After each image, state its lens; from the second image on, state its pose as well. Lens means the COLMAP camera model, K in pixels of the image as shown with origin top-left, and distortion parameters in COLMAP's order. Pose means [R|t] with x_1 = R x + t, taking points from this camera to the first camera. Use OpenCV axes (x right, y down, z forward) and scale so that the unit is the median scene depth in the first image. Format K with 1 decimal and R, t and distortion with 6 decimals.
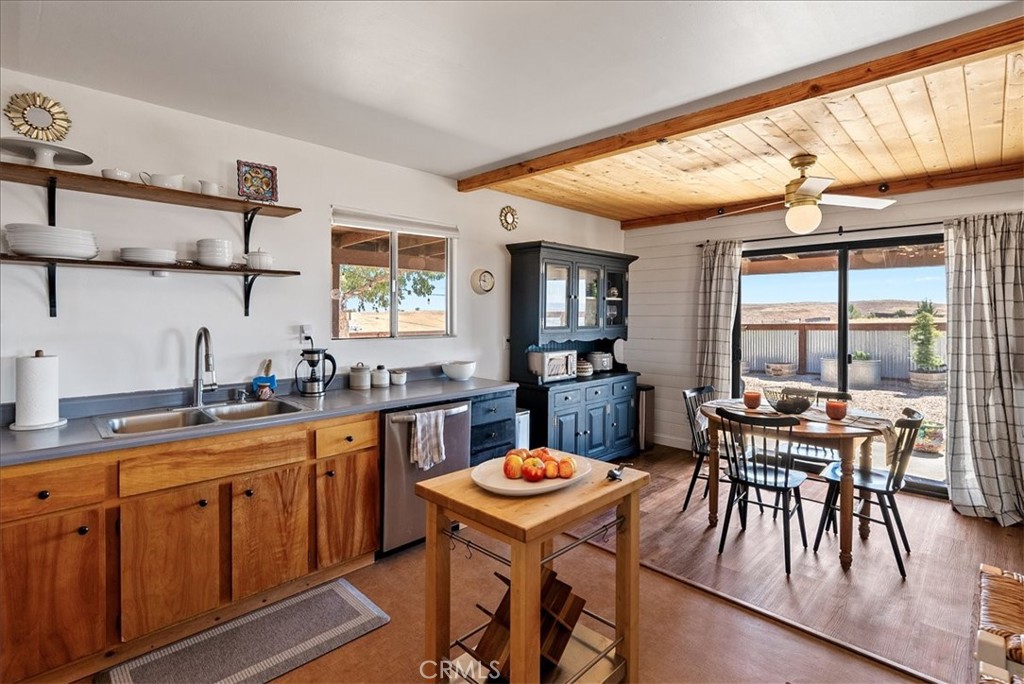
lens RADIAL K [[486.9, 0, 523.8], [0, 486.9, 324.2], [0, 0, 1]] dist [-0.000892, 0.000678]
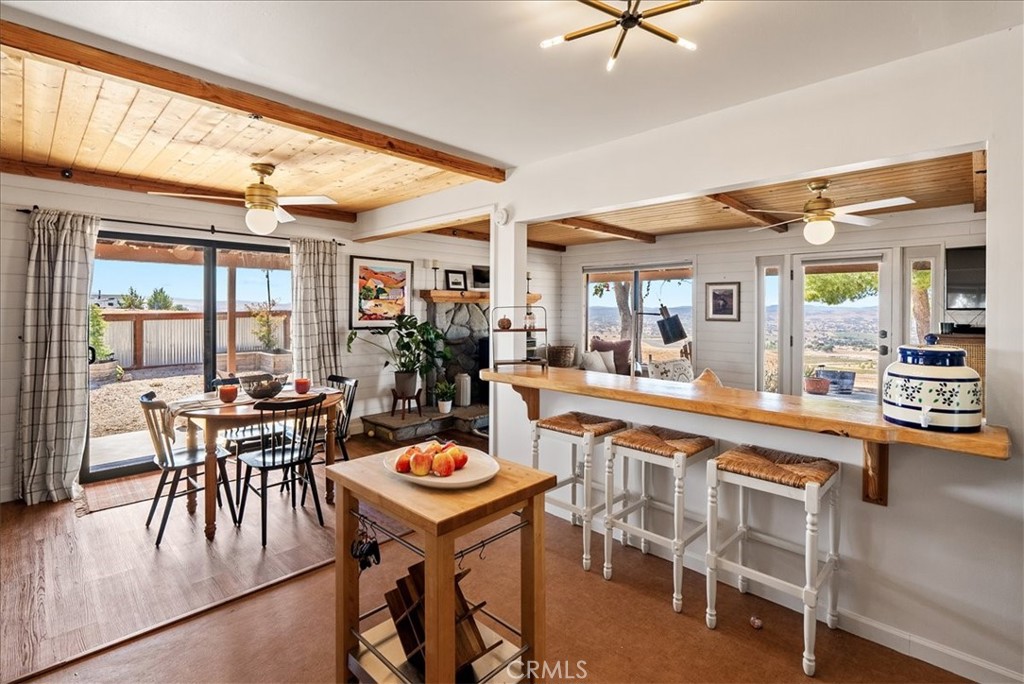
lens RADIAL K [[457.4, 0, 509.2], [0, 457.4, 309.0], [0, 0, 1]] dist [-0.001492, -0.000110]
pose [[0.028518, -0.003015, 0.999589, -0.406842], [0.018959, 0.999817, 0.002474, -0.006242], [-0.999413, 0.018880, 0.028570, 0.367332]]
